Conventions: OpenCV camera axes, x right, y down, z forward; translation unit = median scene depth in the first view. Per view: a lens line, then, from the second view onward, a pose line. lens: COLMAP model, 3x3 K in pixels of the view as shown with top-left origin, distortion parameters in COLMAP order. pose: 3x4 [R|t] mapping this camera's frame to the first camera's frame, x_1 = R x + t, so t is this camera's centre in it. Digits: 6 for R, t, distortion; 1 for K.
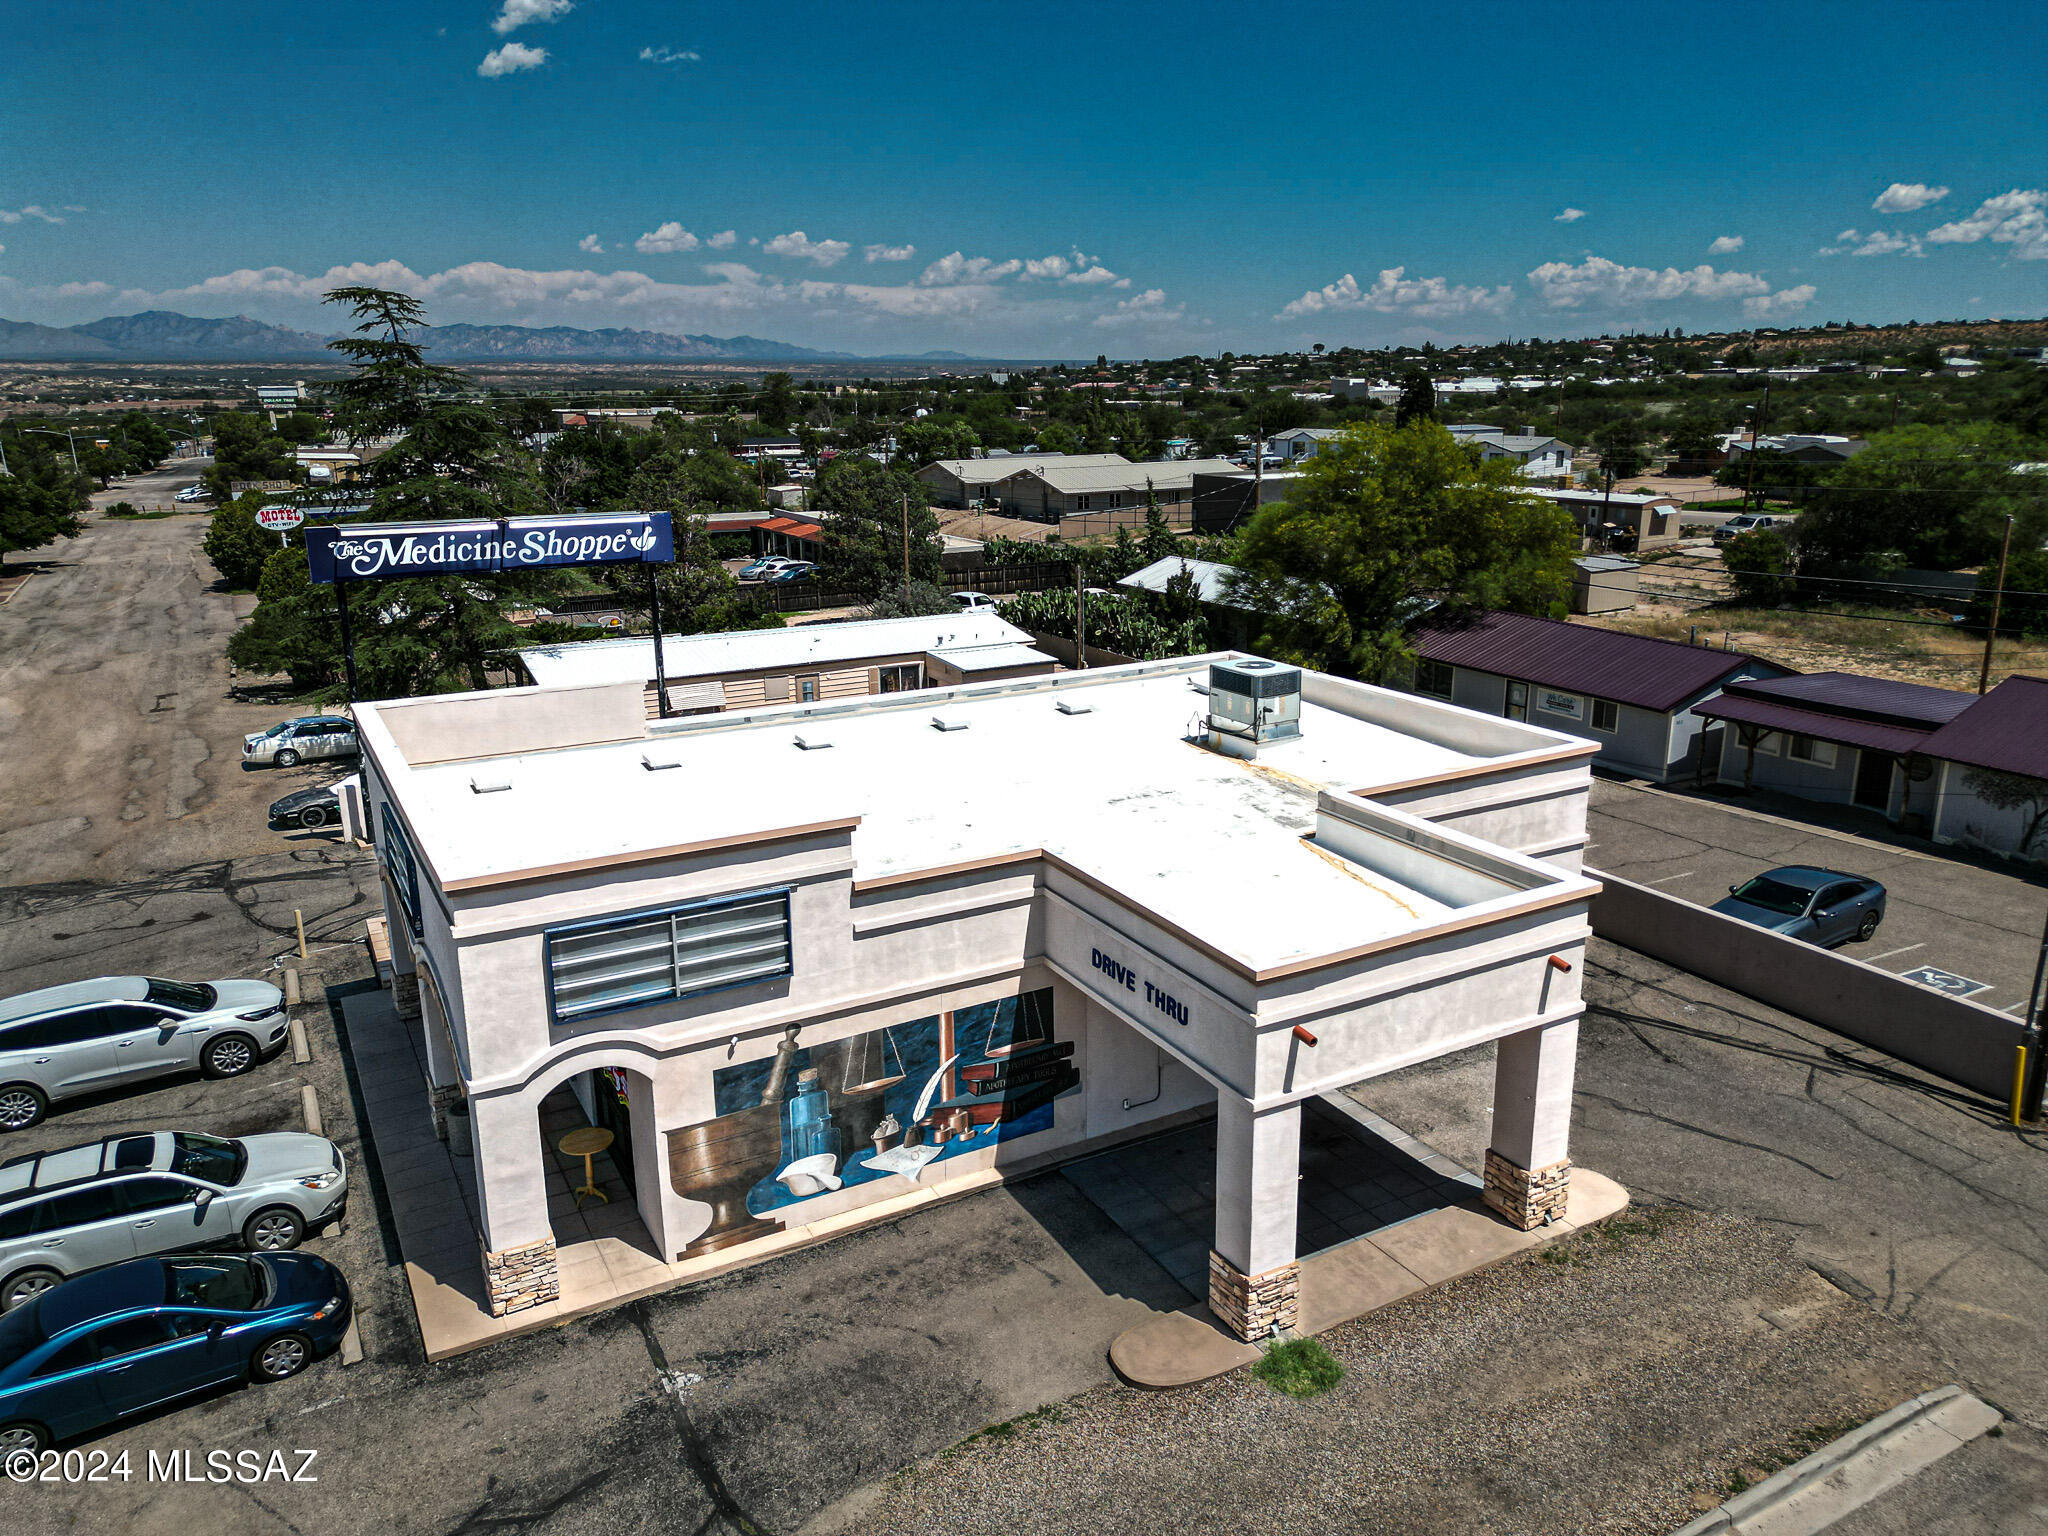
lens RADIAL K [[1443.5, 0, 1035.5], [0, 1443.5, 772.8], [0, 0, 1]] dist [0.055191, -0.044727]
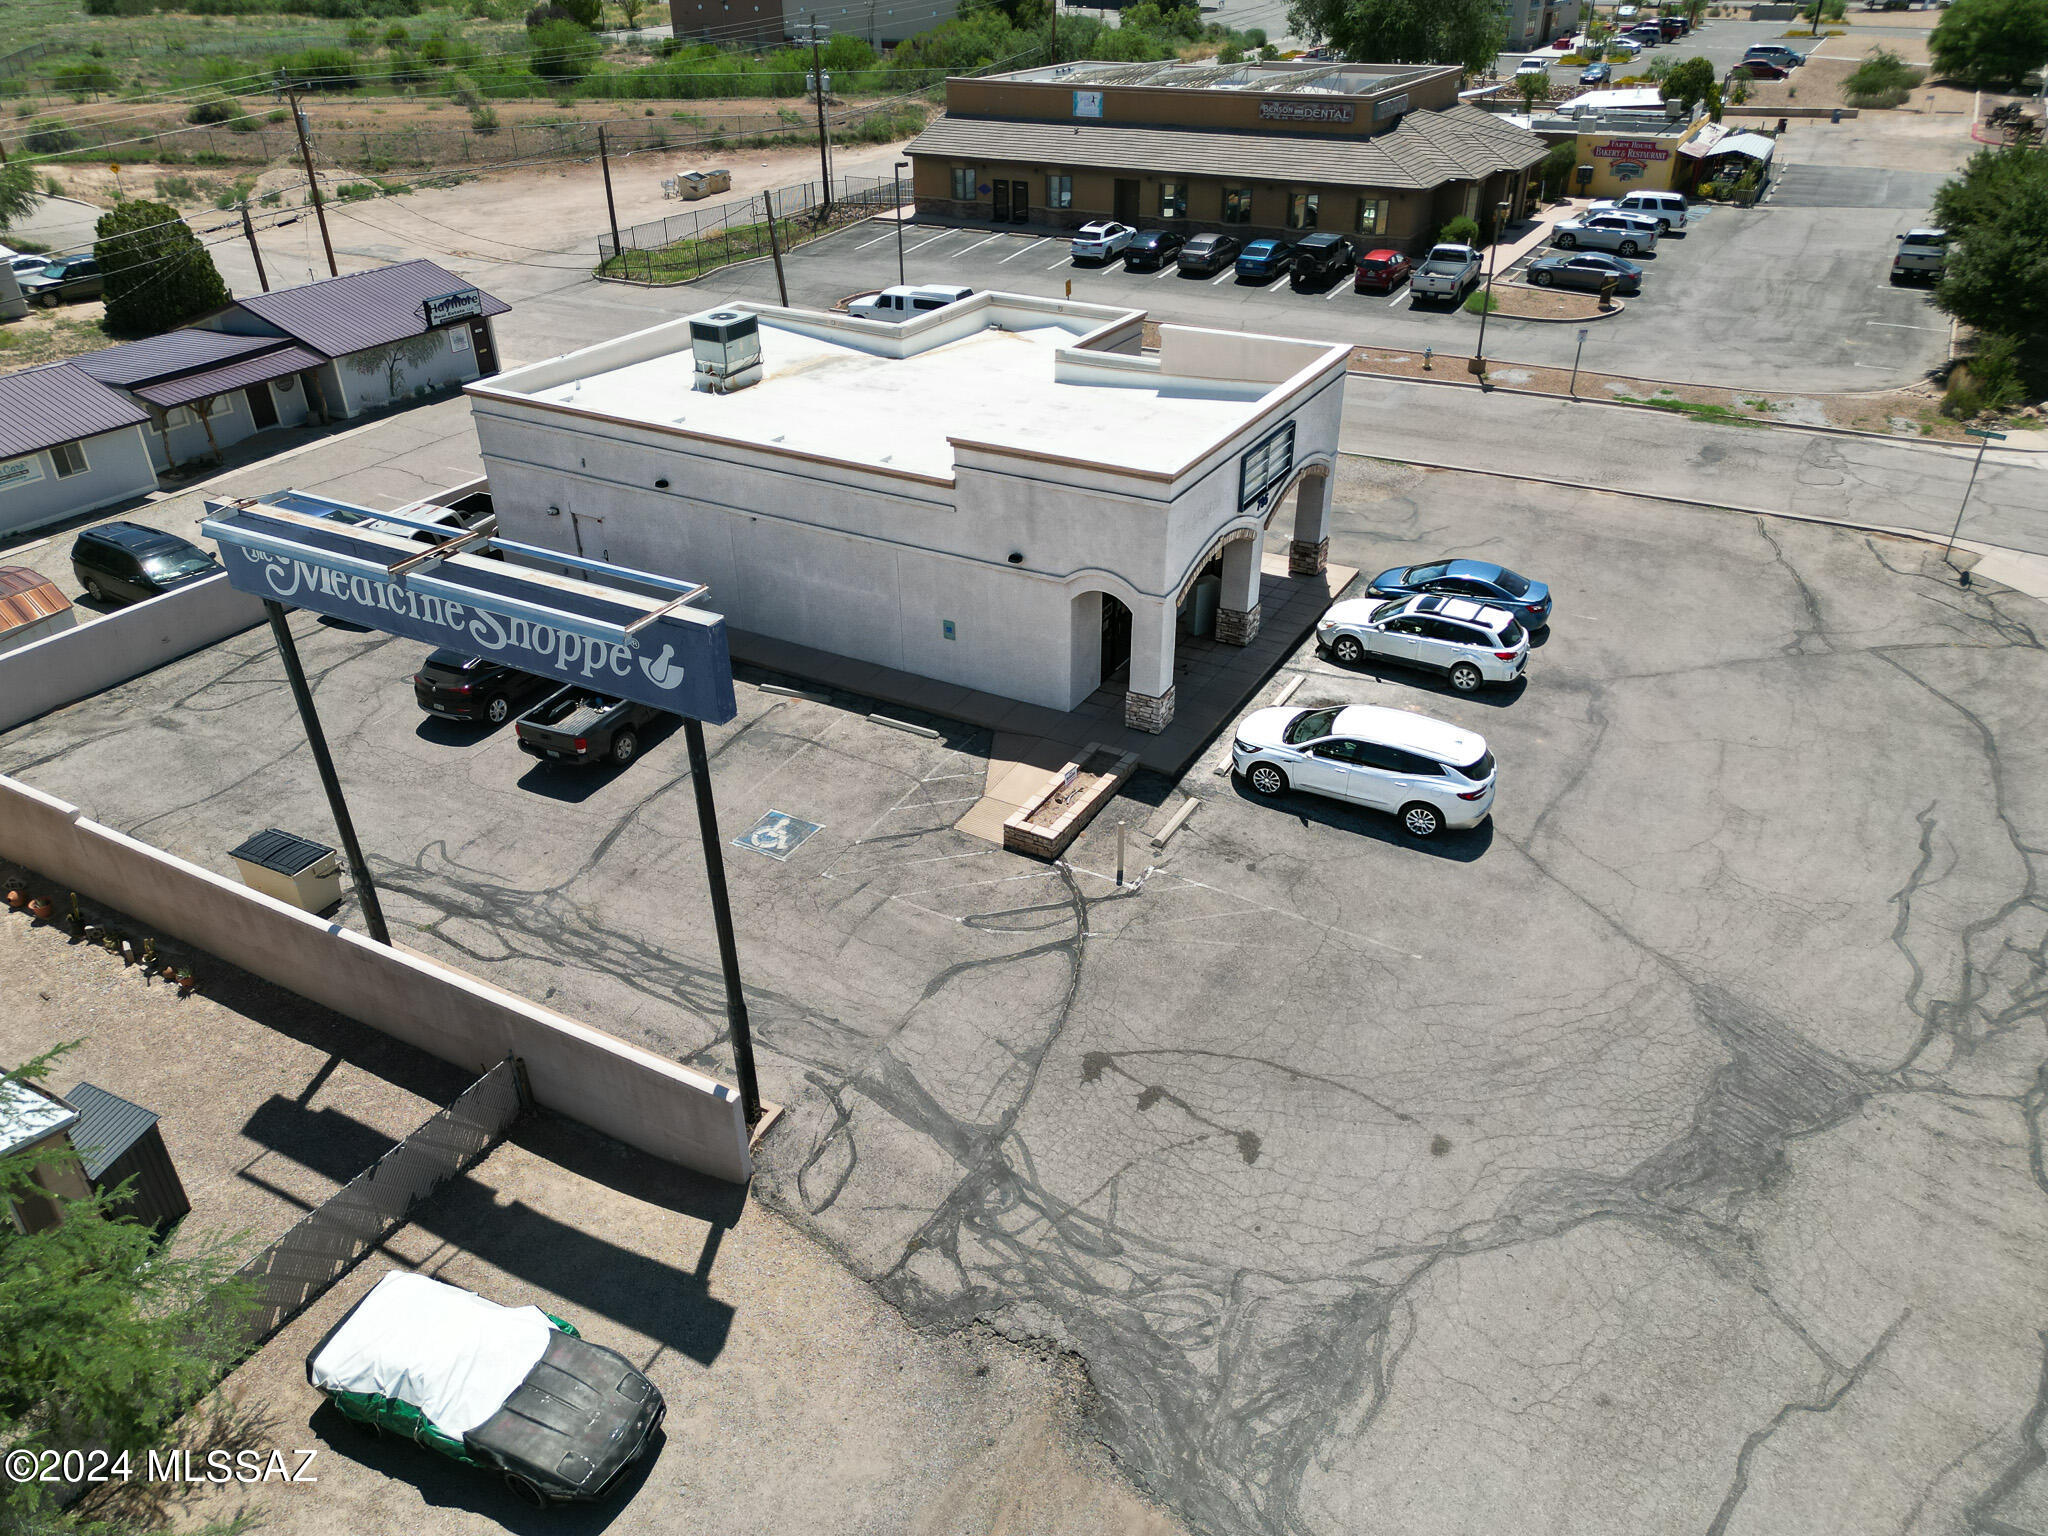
lens RADIAL K [[1430.6, 0, 1024.0], [0, 1430.6, 768.0], [0, 0, 1]] dist [0.066489, -0.054583]
pose [[-0.521410, -0.420621, 0.742435, -1.296932], [0.236362, 0.764831, 0.599306, -0.545434], [-0.819917, 0.487967, -0.299372, 1.516765]]
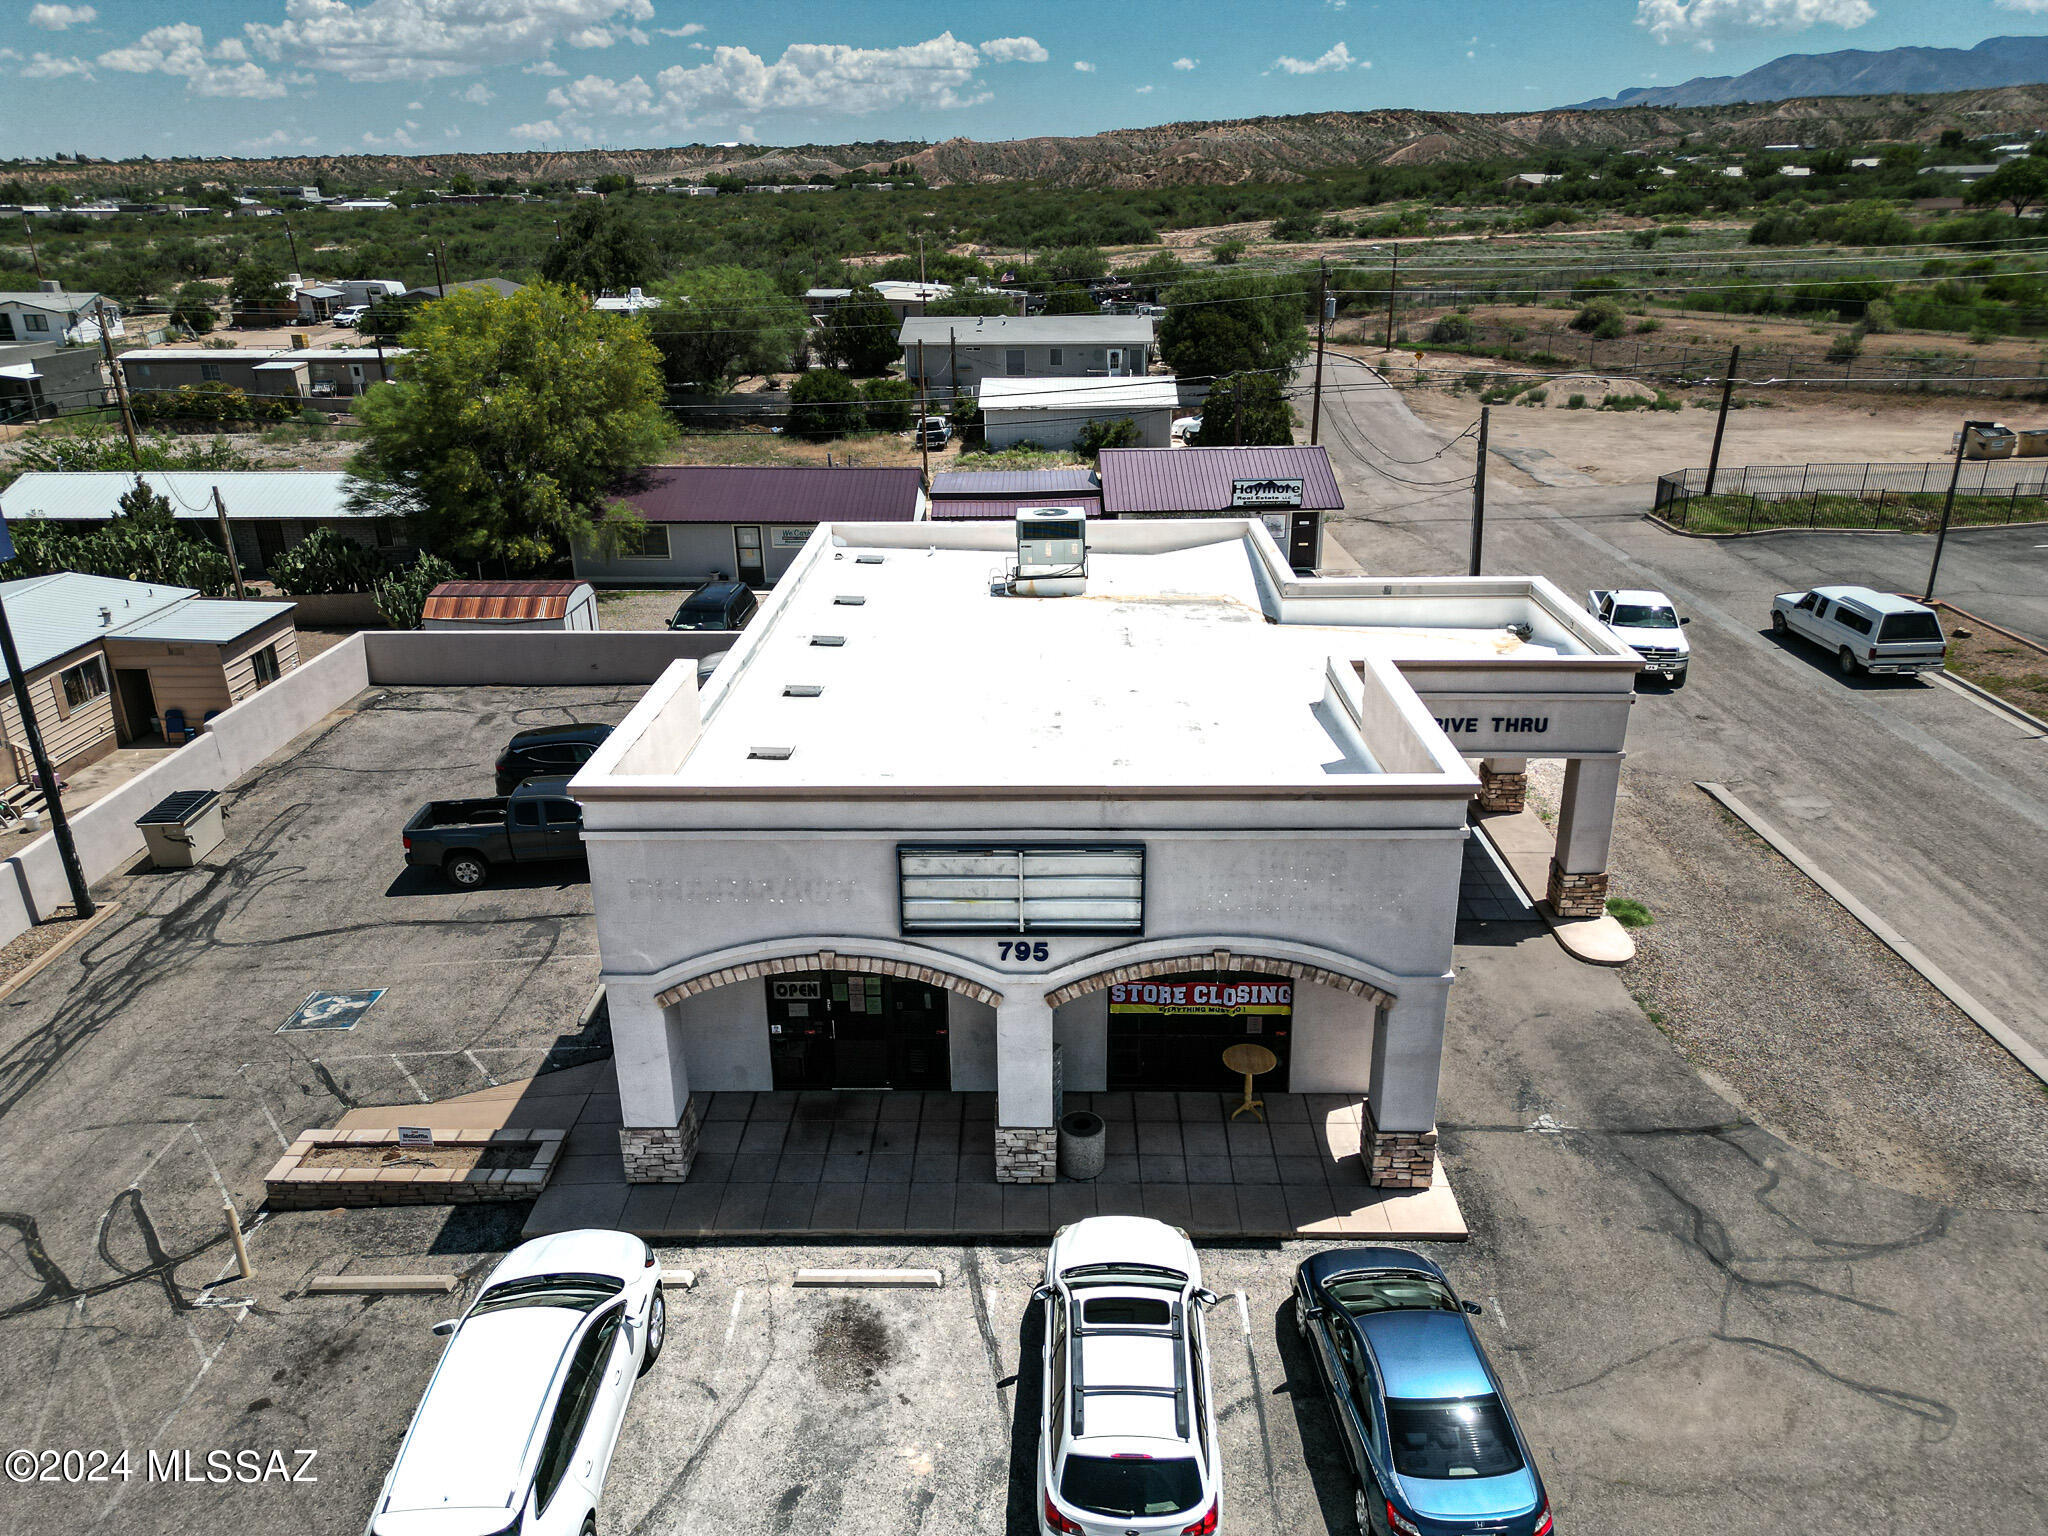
lens RADIAL K [[1430.6, 0, 1024.0], [0, 1430.6, 768.0], [0, 0, 1]] dist [0.066489, -0.054583]
pose [[0.507156, -0.315794, 0.801914, -0.894040], [0.234947, 0.945870, 0.223896, -0.154832], [-0.829212, 0.074857, 0.553899, 0.454041]]
